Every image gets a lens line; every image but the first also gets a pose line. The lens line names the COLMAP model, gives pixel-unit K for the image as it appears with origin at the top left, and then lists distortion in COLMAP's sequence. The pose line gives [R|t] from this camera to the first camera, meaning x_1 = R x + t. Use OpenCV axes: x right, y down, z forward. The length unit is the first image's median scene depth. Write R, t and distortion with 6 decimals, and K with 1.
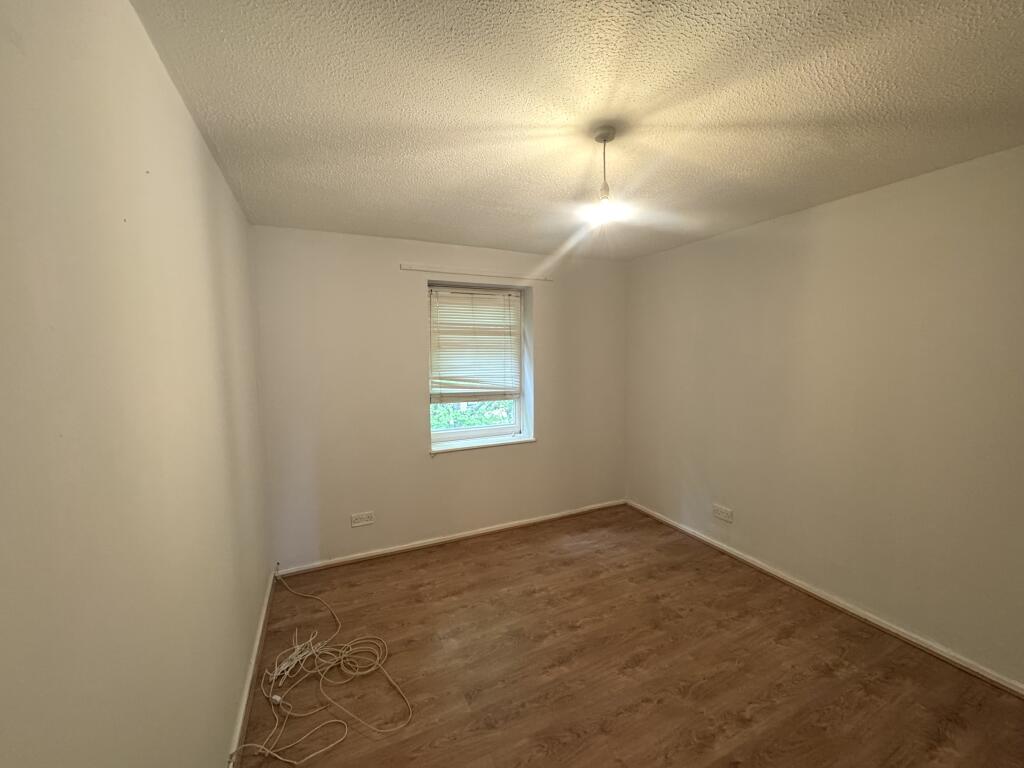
lens RADIAL K [[409.7, 0, 510.3], [0, 409.7, 382.9], [0, 0, 1]] dist [-0.007759, 0.000649]
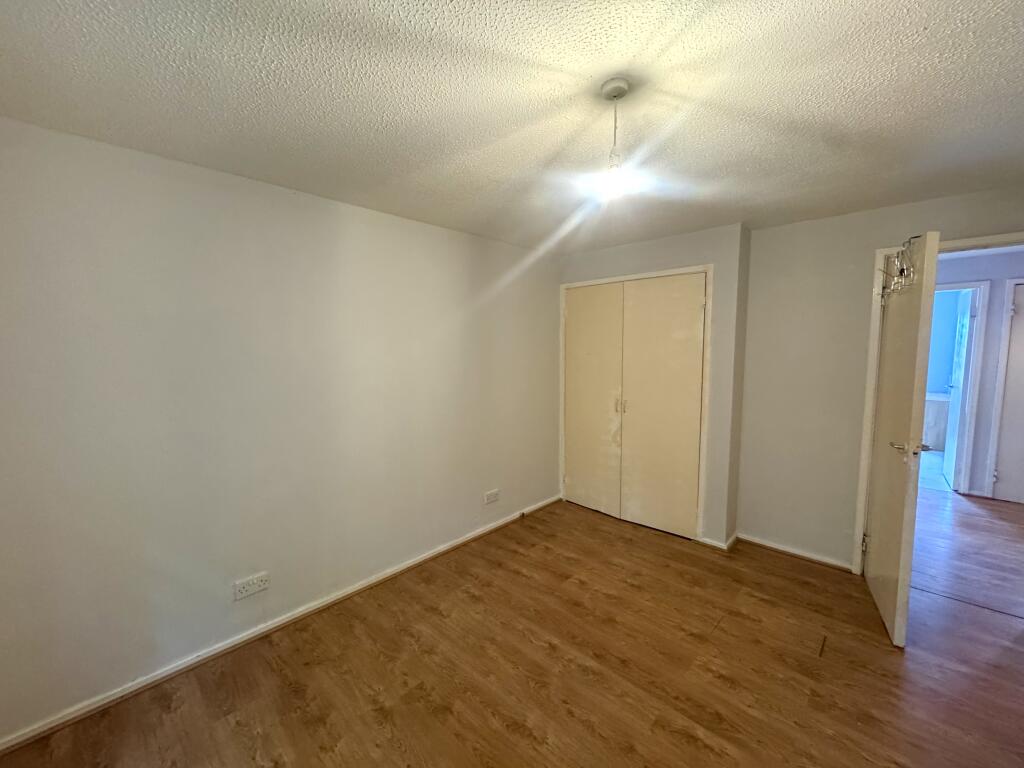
lens RADIAL K [[409.7, 0, 509.4], [0, 409.7, 382.6], [0, 0, 1]] dist [-0.007759, 0.000649]
pose [[-0.368455, -0.063788, 0.927454, -0.359993], [0.082537, 0.991459, 0.100980, -0.077016], [-0.925974, 0.113756, -0.360043, 1.115329]]
